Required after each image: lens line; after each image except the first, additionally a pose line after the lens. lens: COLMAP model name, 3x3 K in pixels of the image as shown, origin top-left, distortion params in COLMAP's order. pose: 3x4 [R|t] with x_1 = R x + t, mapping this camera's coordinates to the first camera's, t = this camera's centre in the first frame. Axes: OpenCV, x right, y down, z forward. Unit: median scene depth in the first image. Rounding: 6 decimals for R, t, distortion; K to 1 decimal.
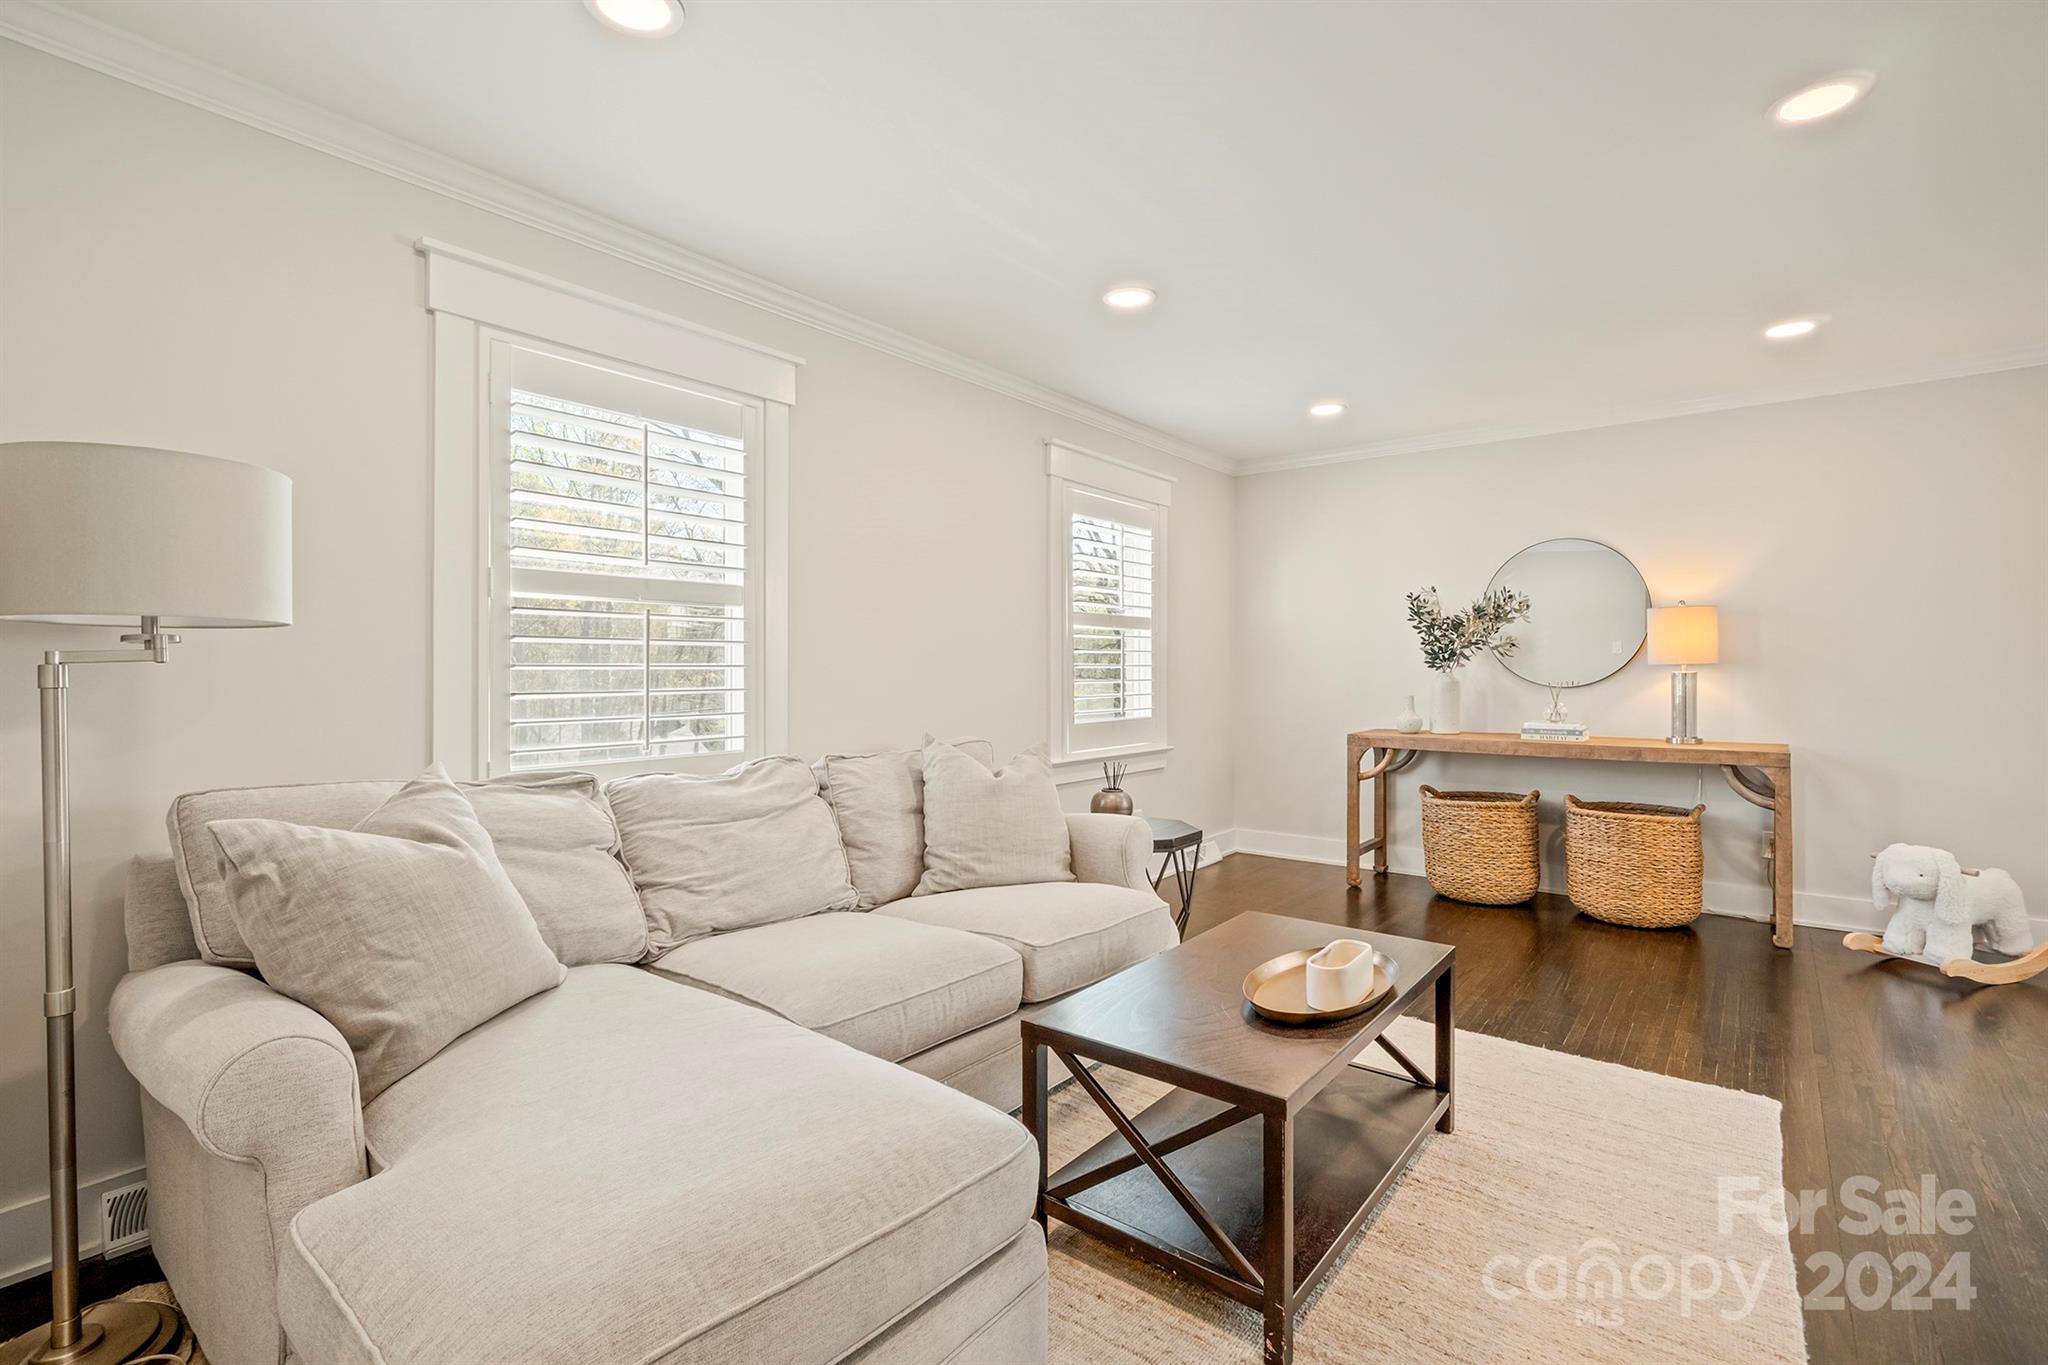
lens RADIAL K [[946.0, 0, 1019.9], [0, 946.0, 664.1], [0, 0, 1]] dist [-0.000465, -0.000168]
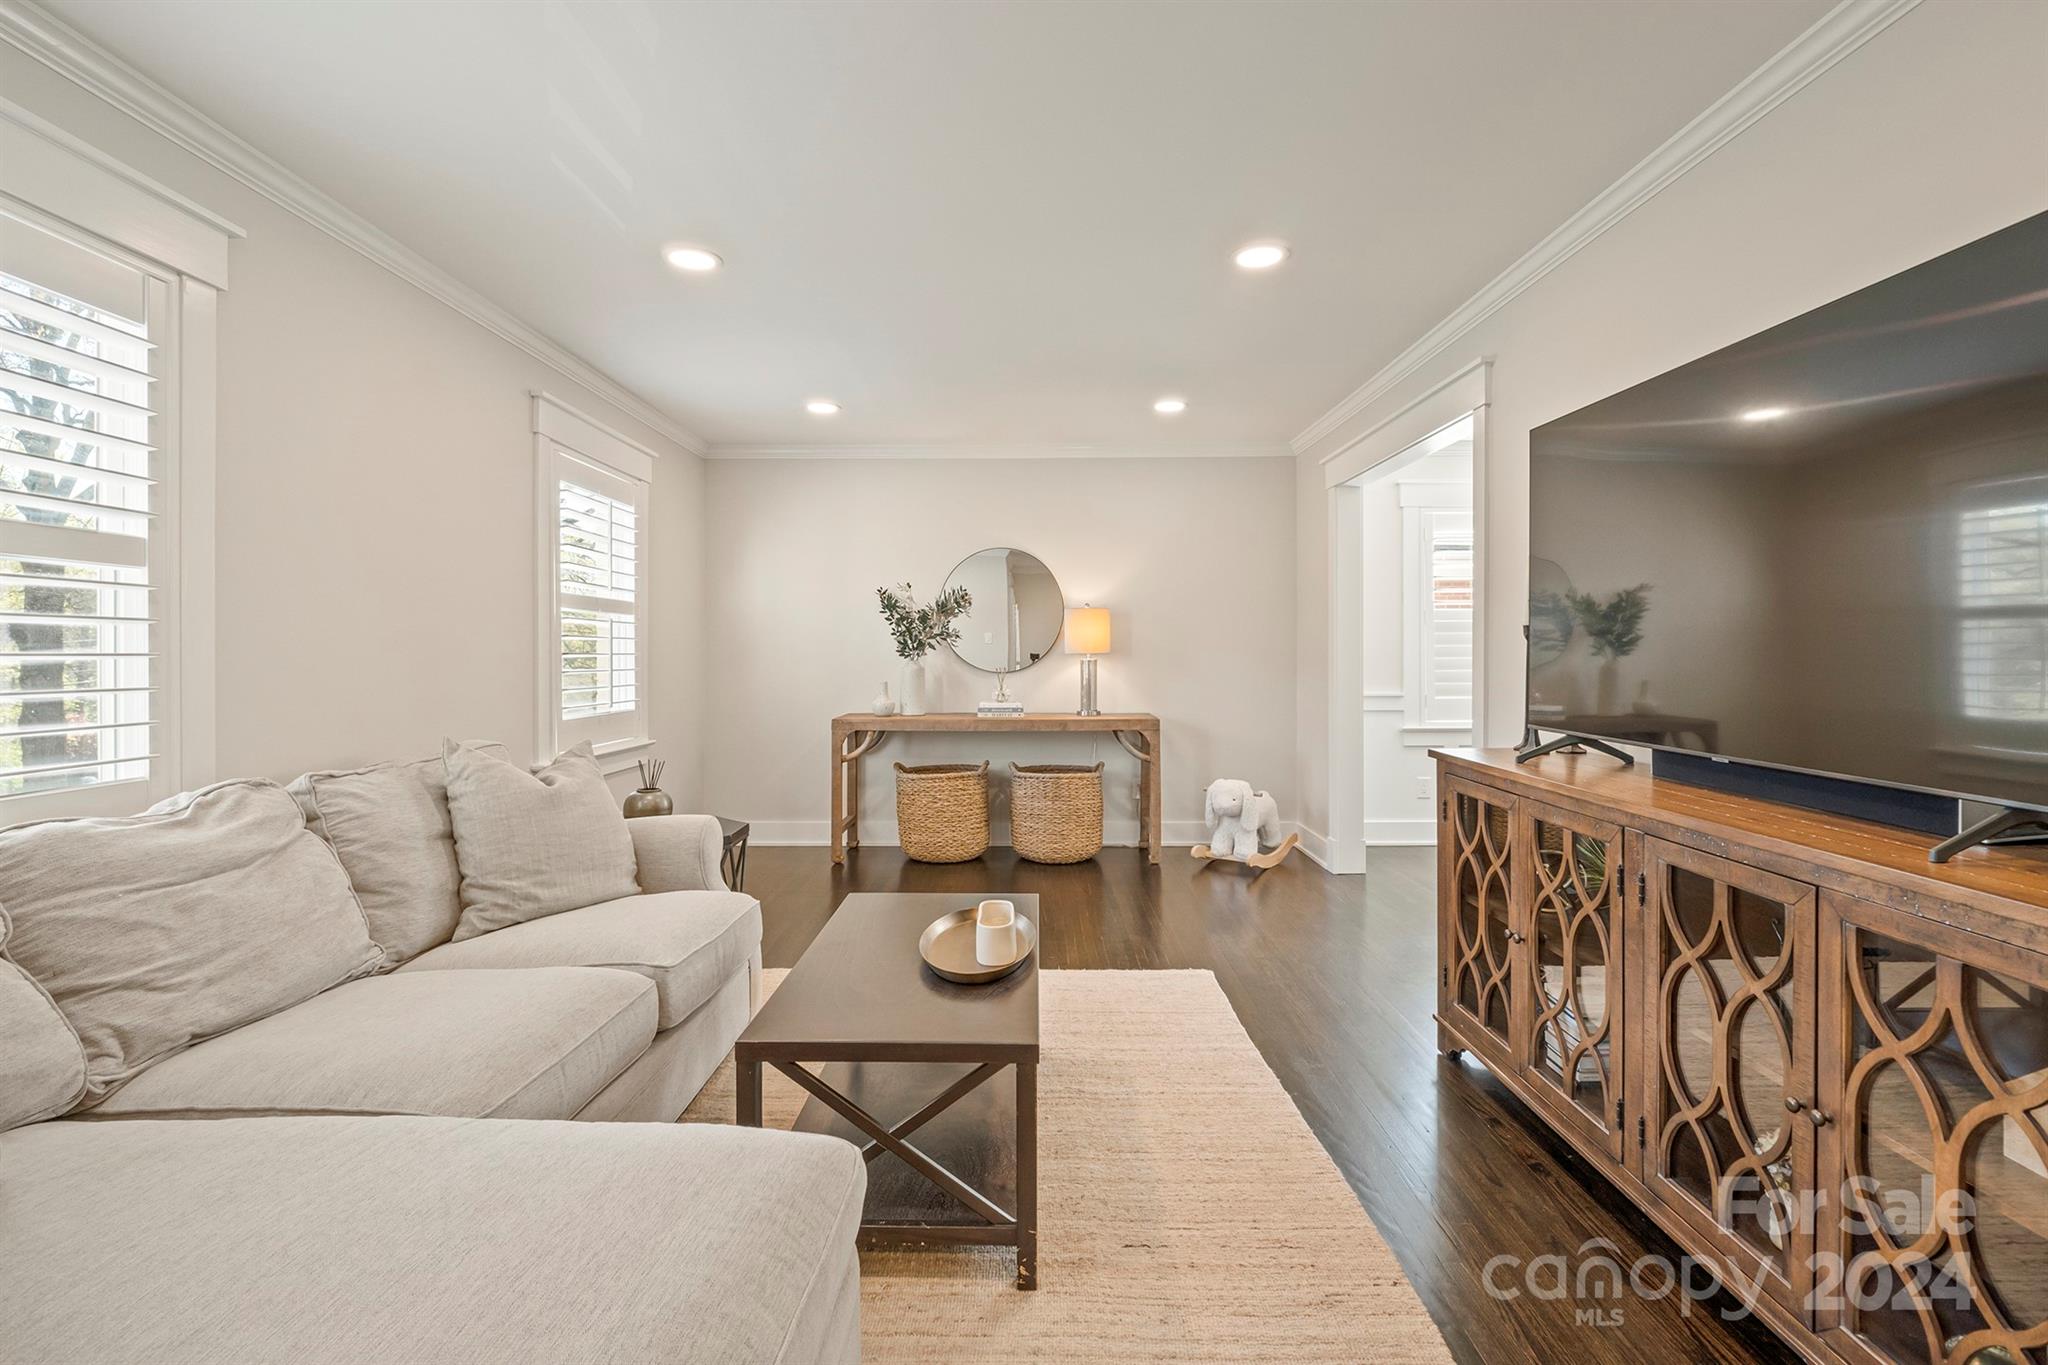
lens RADIAL K [[943.3, 0, 1027.1], [0, 943.3, 657.1], [0, 0, 1]] dist [-0.002038, -0.000530]
pose [[0.788435, -0.001314, 0.615117, -0.176665], [-0.002014, 0.999987, 0.004717, -0.000644], [-0.615115, -0.004958, 0.788422, 0.057801]]
